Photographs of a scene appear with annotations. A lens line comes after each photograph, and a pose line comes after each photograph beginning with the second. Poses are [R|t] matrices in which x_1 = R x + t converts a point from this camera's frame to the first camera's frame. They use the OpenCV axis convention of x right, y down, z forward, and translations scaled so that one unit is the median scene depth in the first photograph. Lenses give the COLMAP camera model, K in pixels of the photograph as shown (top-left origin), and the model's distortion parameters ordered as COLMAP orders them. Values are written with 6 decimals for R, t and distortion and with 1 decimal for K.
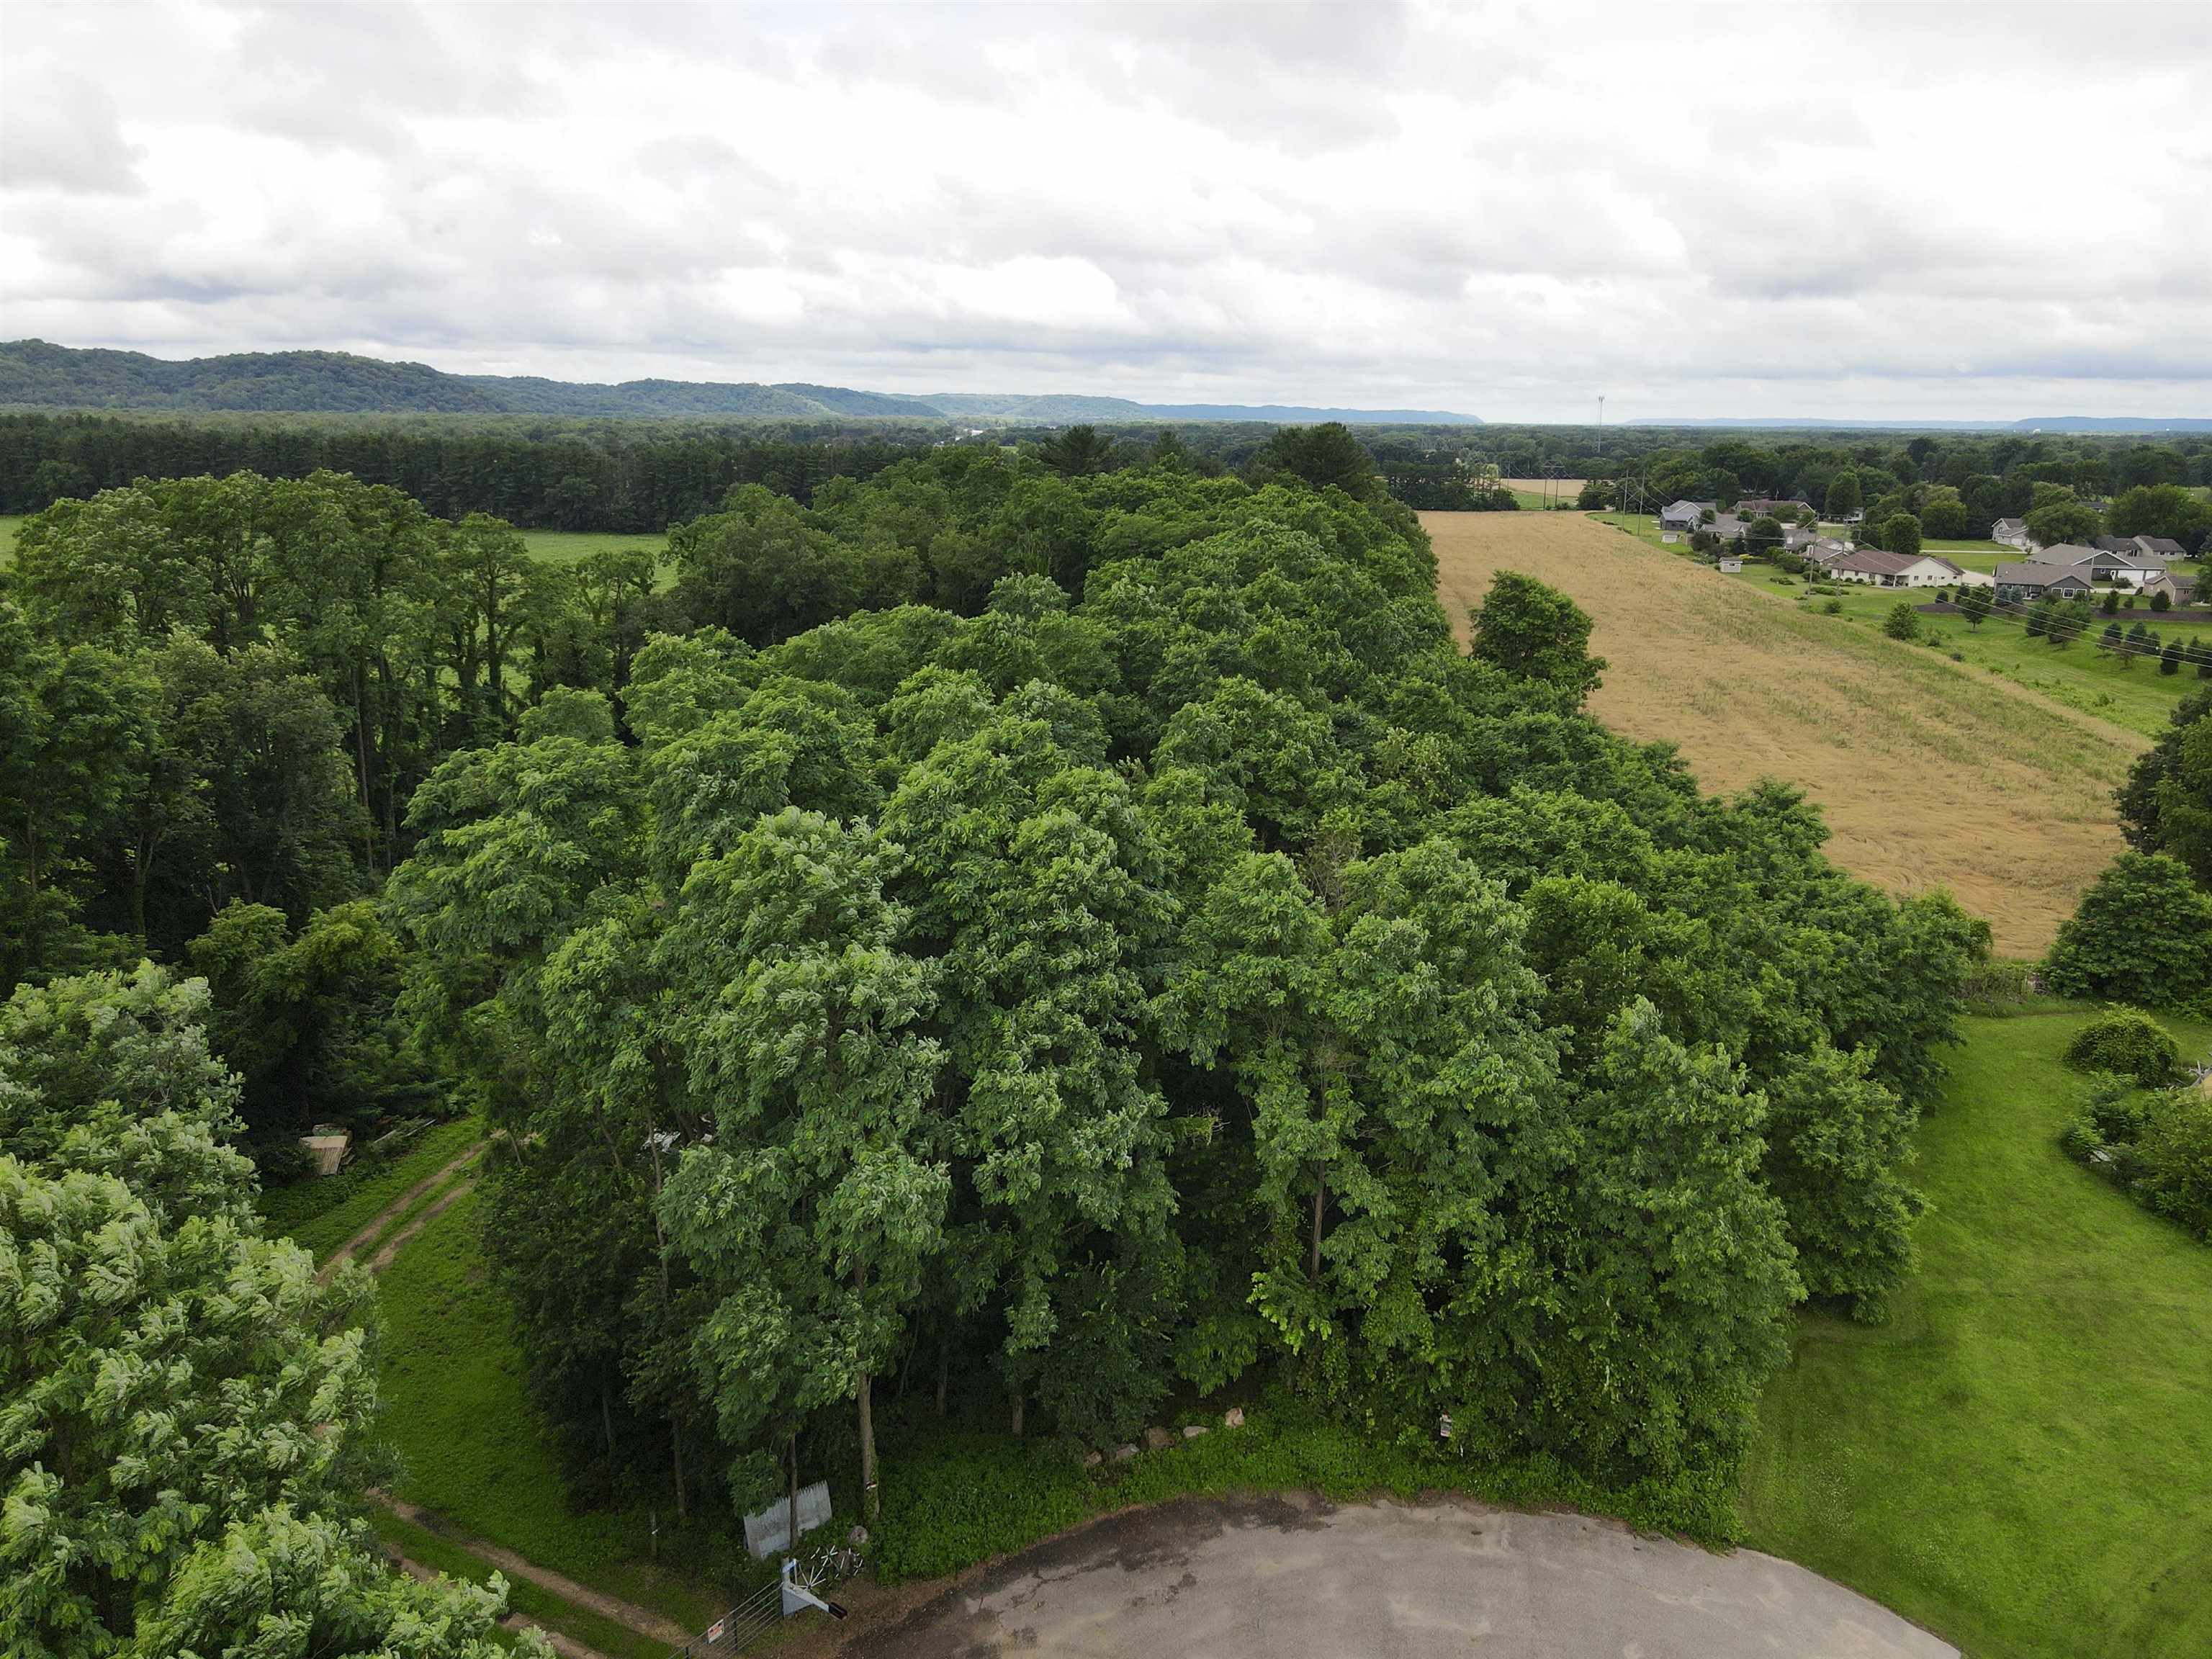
lens RADIAL K [[1643.3, 0, 1114.2], [0, 1643.3, 841.2], [0, 0, 1]] dist [-0.000745, 0.028444]
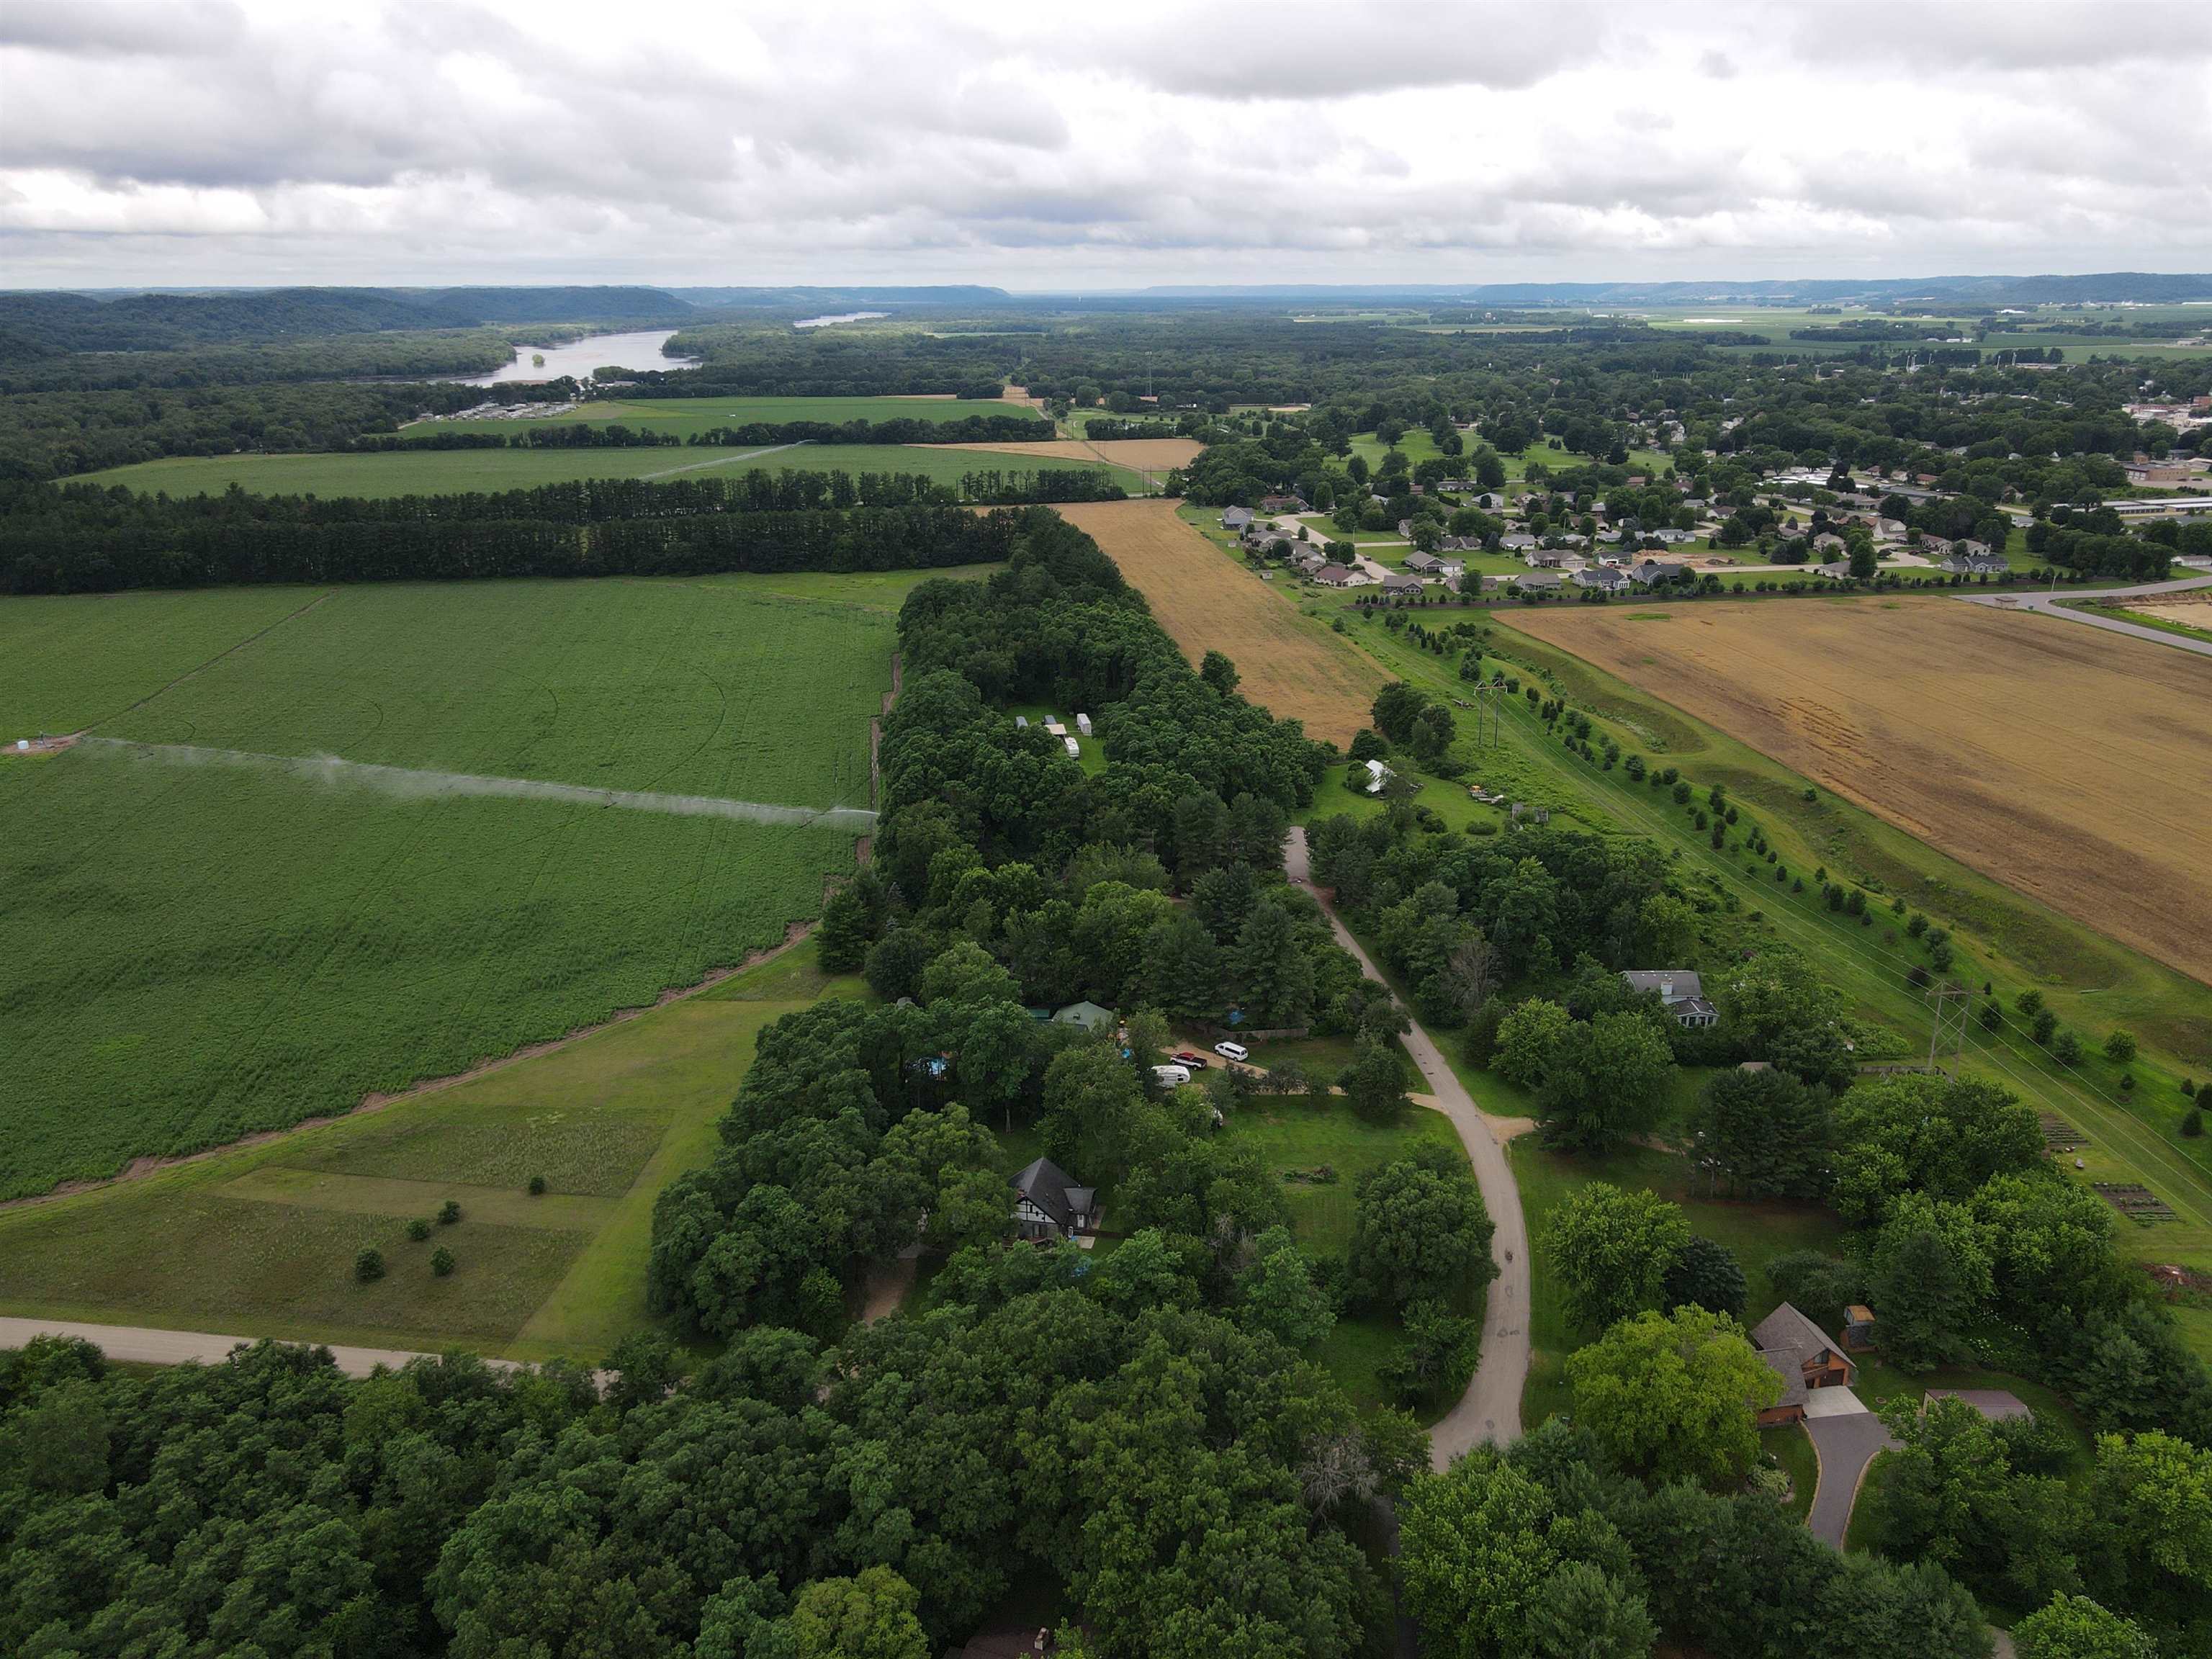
lens RADIAL K [[1643.3, 0, 1105.4], [0, 1643.3, 838.4], [0, 0, 1]] dist [-0.000745, 0.028444]
pose [[0.962819, -0.108742, 0.247297, -0.791501], [0.090658, 0.992383, 0.083408, -0.085873], [-0.254483, -0.057888, 0.965343, -2.073207]]
